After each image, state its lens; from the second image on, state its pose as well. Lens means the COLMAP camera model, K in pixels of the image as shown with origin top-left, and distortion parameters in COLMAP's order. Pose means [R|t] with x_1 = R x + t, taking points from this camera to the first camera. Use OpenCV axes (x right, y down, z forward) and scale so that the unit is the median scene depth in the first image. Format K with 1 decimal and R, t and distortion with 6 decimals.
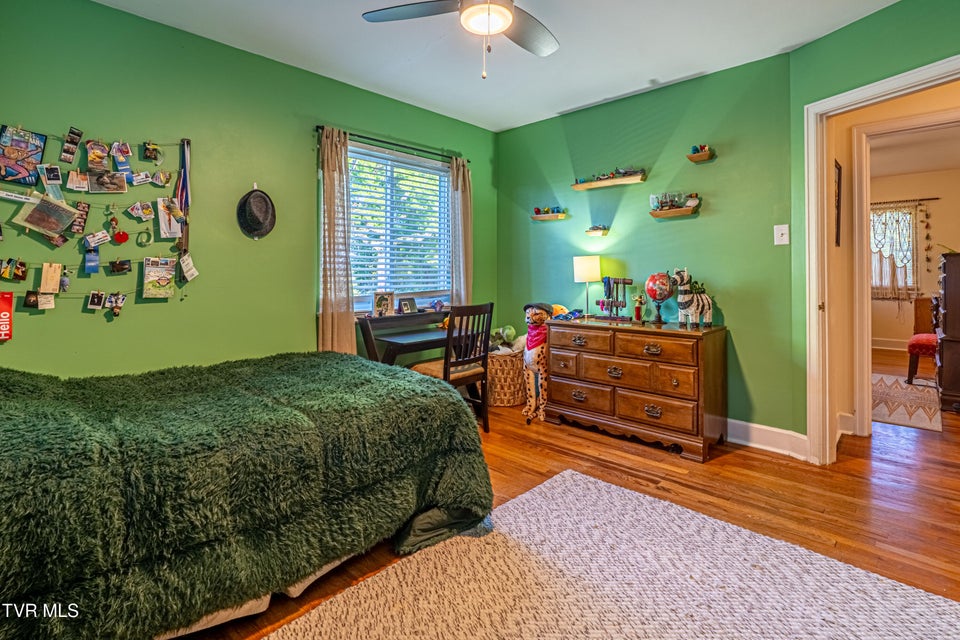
lens RADIAL K [[453.1, 0, 479.2], [0, 453.1, 267.9], [0, 0, 1]] dist [-0.000126, -0.000061]
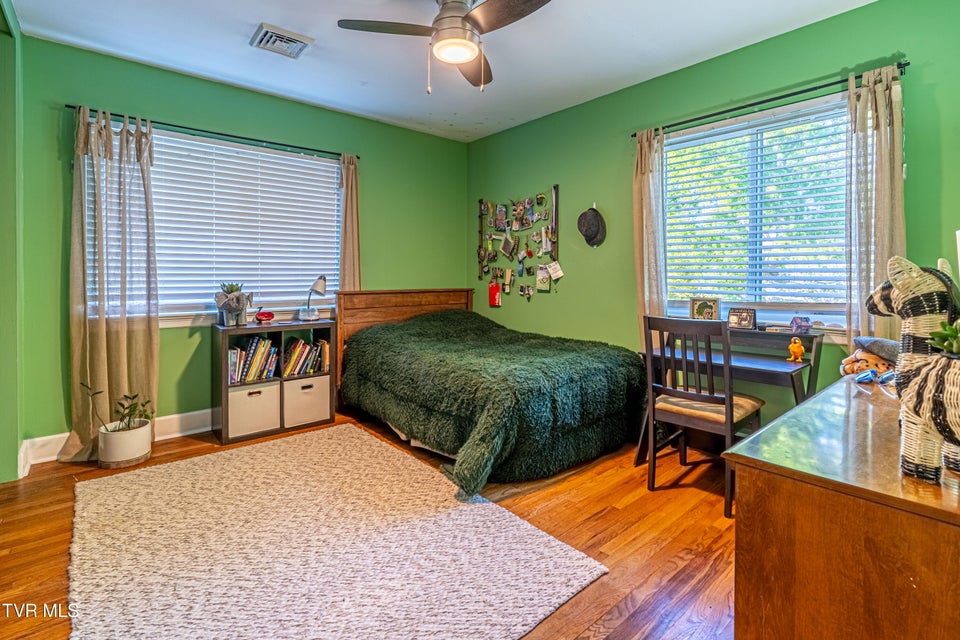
lens RADIAL K [[458.8, 0, 478.8], [0, 458.8, 280.9], [0, 0, 1]] dist [-0.000791, -0.000329]
pose [[-0.090161, 0.010757, -0.995869, 0.989320], [0.004409, 0.999936, 0.010401, 0.017868], [0.995917, -0.003453, -0.090203, 0.984807]]
